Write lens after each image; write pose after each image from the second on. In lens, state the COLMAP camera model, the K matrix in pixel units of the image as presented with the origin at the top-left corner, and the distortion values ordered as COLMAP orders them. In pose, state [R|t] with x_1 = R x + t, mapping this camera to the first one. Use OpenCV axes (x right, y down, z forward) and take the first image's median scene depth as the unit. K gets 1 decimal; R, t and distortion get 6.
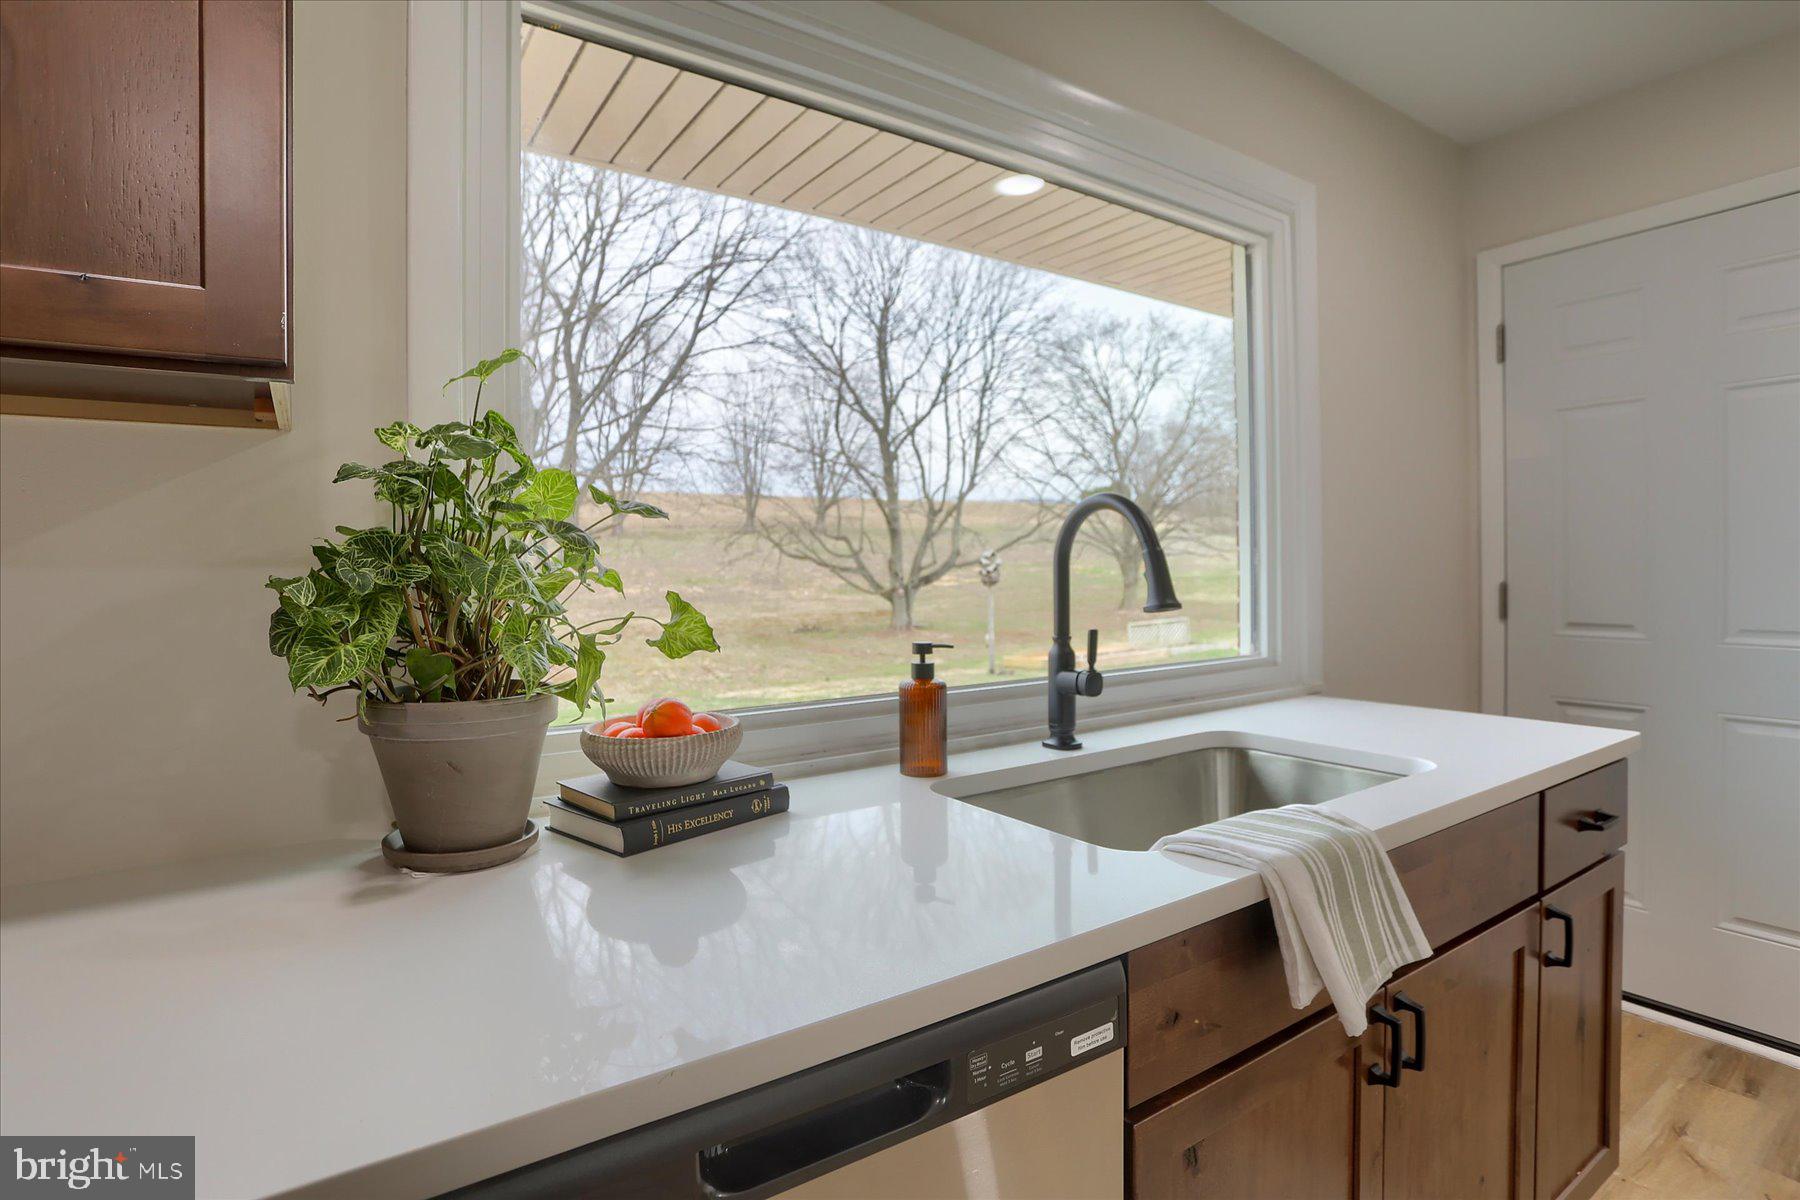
lens RADIAL K [[919.3, 0, 900.5], [0, 919.3, 594.6], [0, 0, 1]] dist [-0.054896, 0.022174]
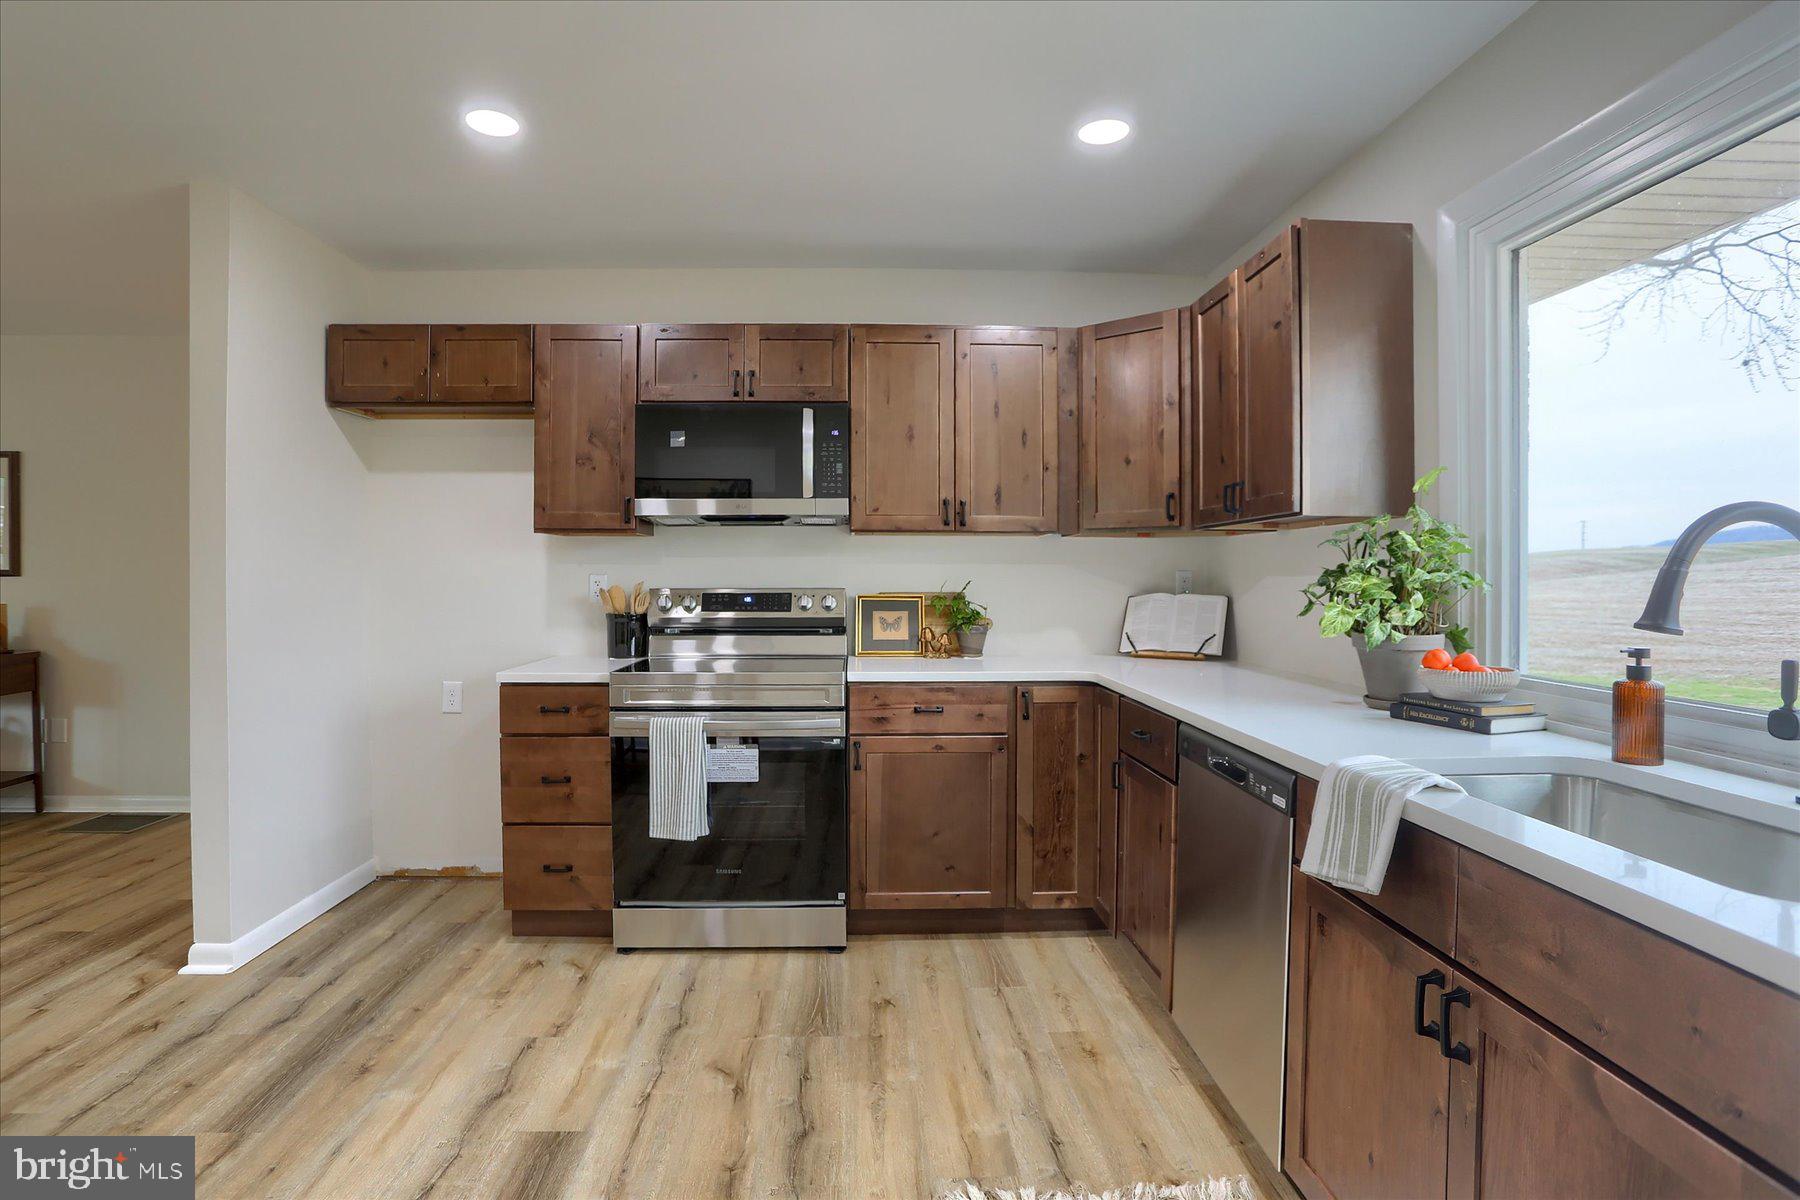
lens RADIAL K [[919.3, 0, 883.6], [0, 919.3, 586.0], [0, 0, 1]] dist [-0.054896, 0.022174]
pose [[-0.535009, 0.017375, -0.844668, 1.787307], [-0.025355, 0.999008, 0.036609, -0.051293], [0.844466, 0.041003, -0.534038, 0.968961]]
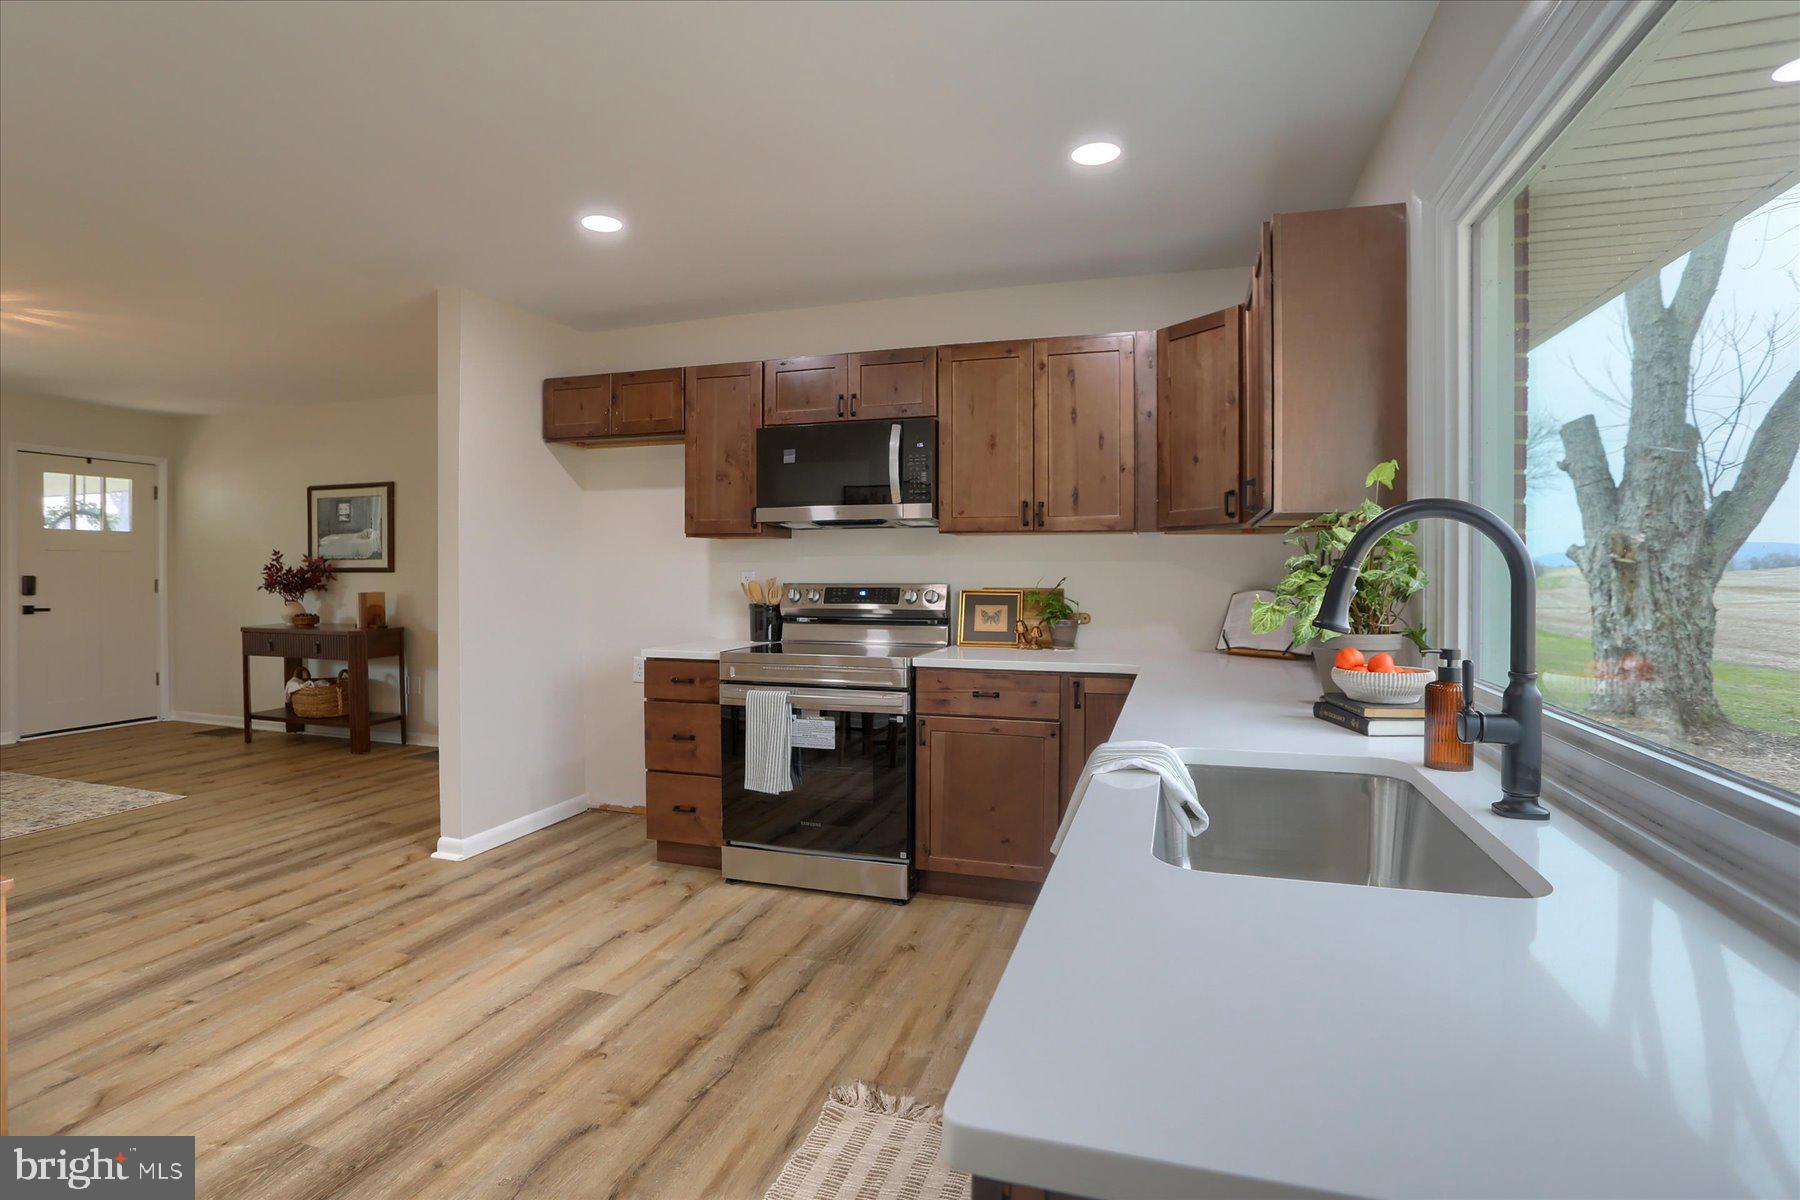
lens RADIAL K [[919.3, 0, 891.7], [0, 919.3, 585.4], [0, 0, 1]] dist [-0.054896, 0.022174]
pose [[-0.794965, 0.015533, -0.606456, 1.467740], [-0.016503, 0.998748, 0.047214, -0.079414], [0.606430, 0.047542, -0.793714, 1.805239]]
